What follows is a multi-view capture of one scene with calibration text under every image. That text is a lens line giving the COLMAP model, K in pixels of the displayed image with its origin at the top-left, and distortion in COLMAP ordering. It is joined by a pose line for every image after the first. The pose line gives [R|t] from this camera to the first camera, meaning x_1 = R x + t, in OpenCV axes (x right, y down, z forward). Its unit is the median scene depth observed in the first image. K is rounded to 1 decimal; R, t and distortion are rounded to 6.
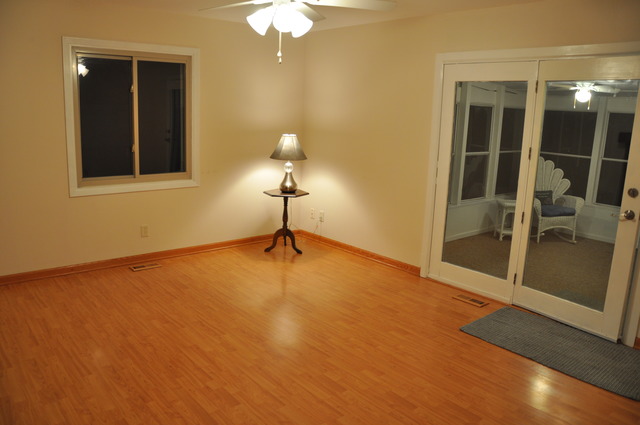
lens RADIAL K [[493.0, 0, 306.4], [0, 493.0, 214.6], [0, 0, 1]] dist [-0.172342, 0.123820]
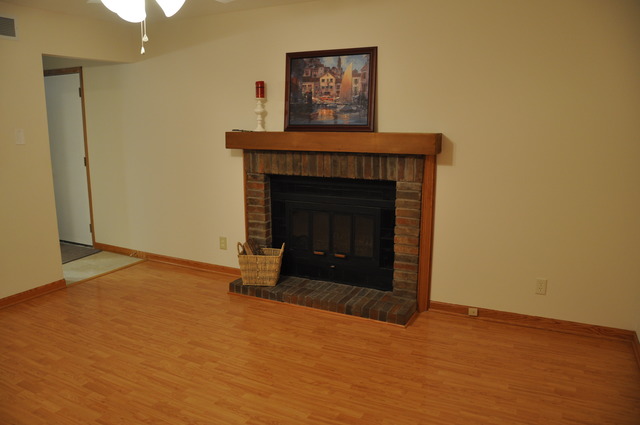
lens RADIAL K [[493.0, 0, 306.4], [0, 493.0, 214.6], [0, 0, 1]] dist [-0.172342, 0.123820]
pose [[-0.921970, 0.047311, -0.384360, 0.010966], [-0.104367, 0.925432, 0.364257, -0.340846], [0.372933, 0.375948, -0.848283, 1.665302]]
